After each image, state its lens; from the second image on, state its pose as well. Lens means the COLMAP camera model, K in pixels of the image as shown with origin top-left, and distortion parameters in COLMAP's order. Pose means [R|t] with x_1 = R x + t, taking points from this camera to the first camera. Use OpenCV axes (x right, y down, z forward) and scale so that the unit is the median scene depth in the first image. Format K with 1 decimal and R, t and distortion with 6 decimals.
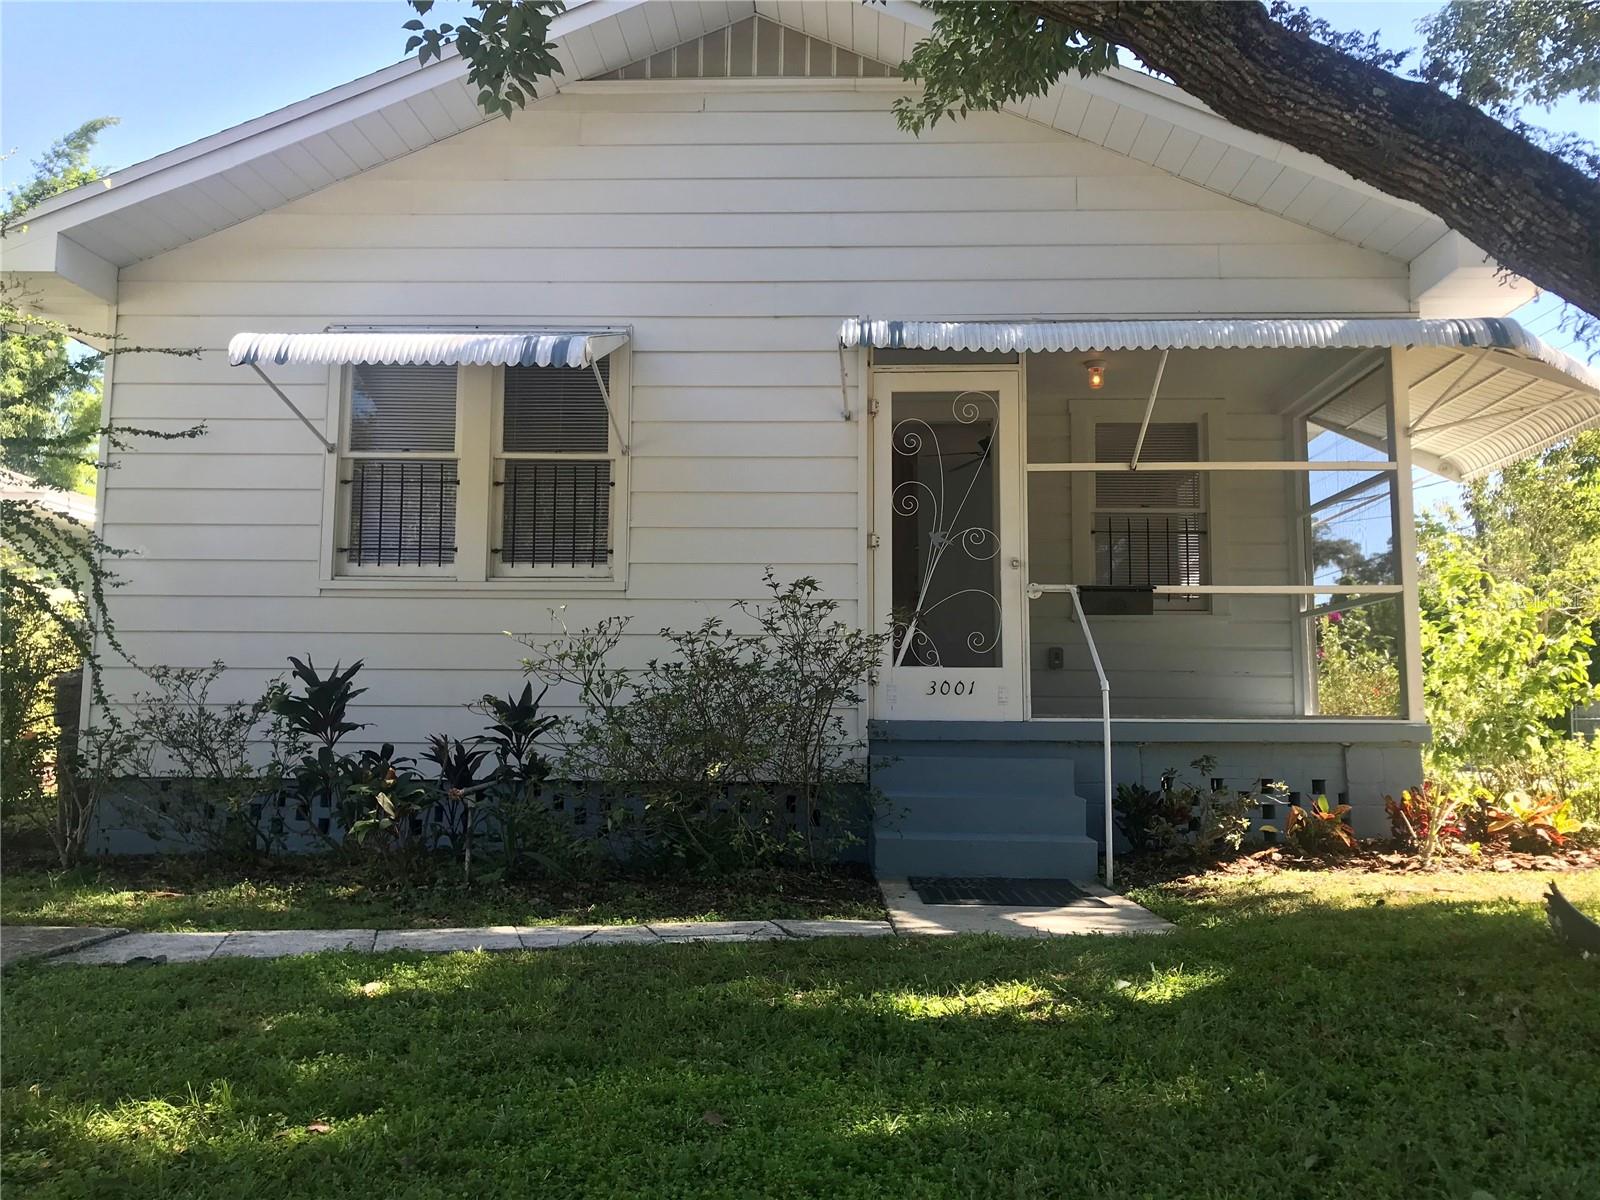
lens RADIAL K [[1309.3, 0, 804.7], [0, 1309.3, 591.4], [0, 0, 1]] dist [0.010133, -0.008014]
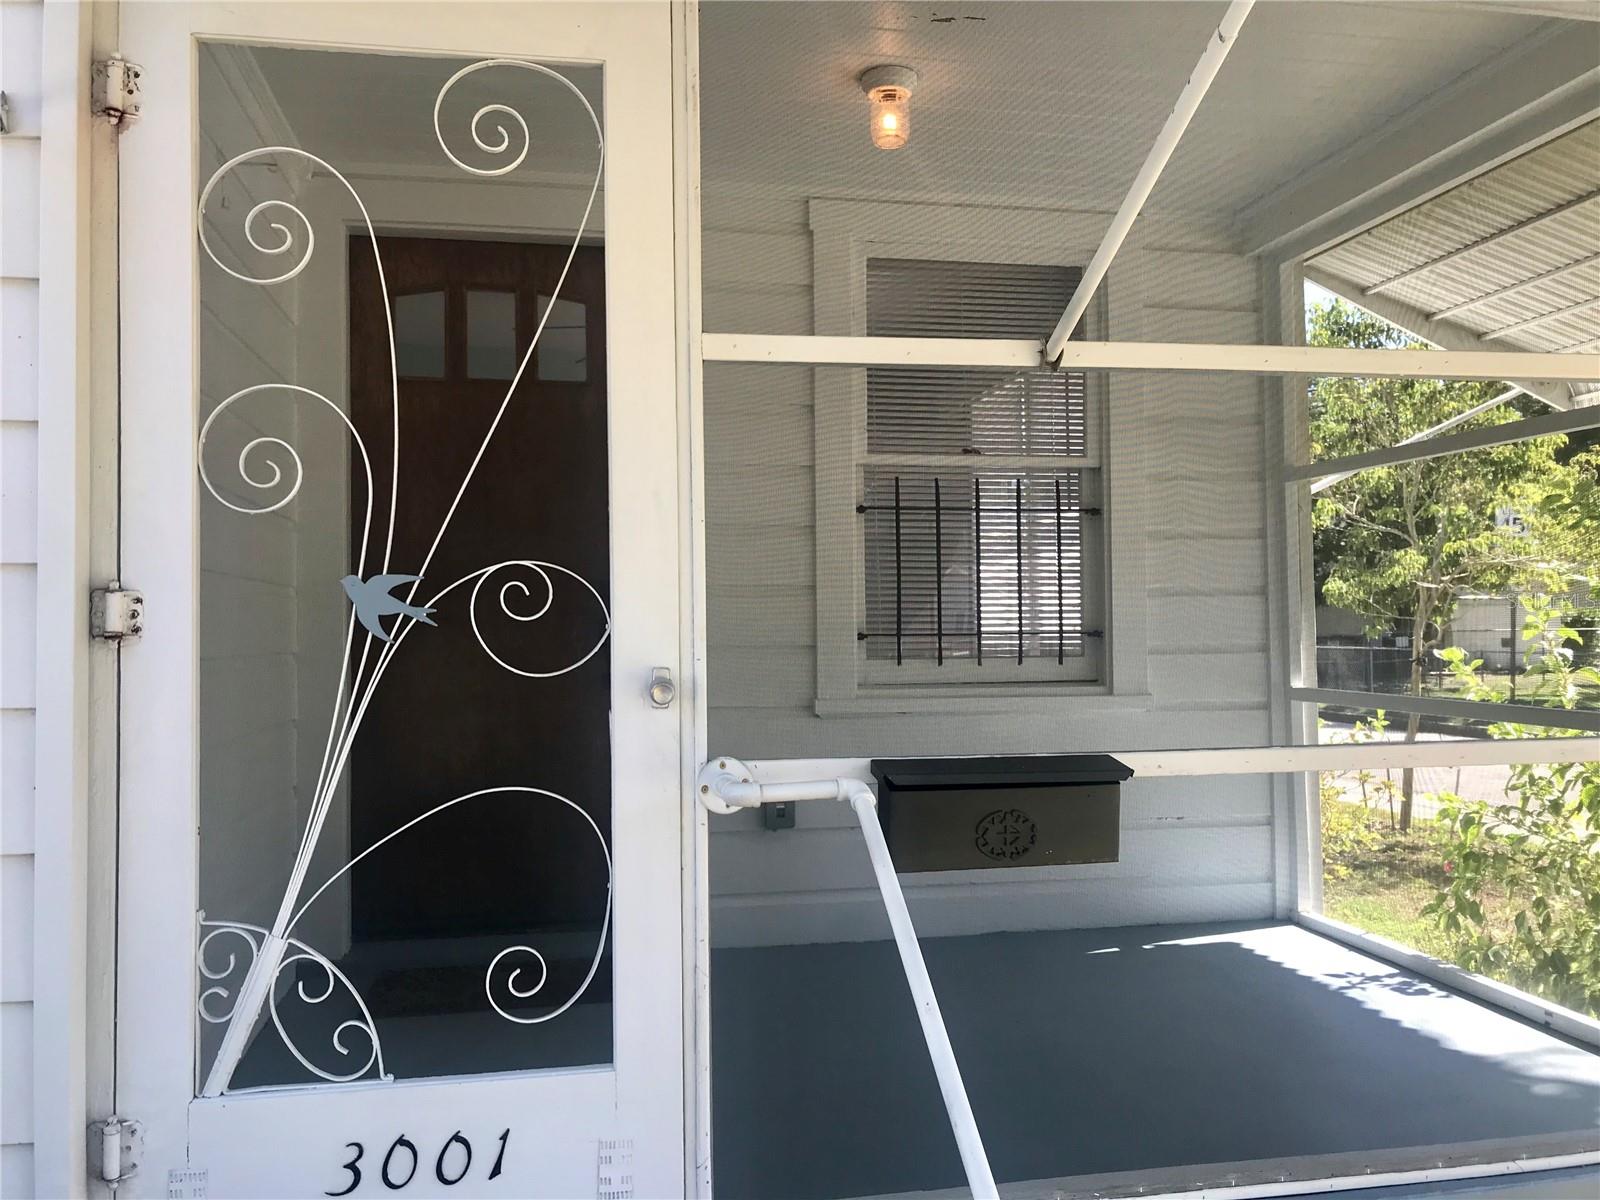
lens RADIAL K [[1309.3, 0, 804.7], [0, 1309.3, 591.4], [0, 0, 1]] dist [0.010133, -0.008014]
pose [[0.973099, -0.011372, 0.230105, 0.124288], [-0.006404, 0.997060, 0.076360, -0.062775], [-0.230297, -0.075779, 0.970165, 0.709985]]
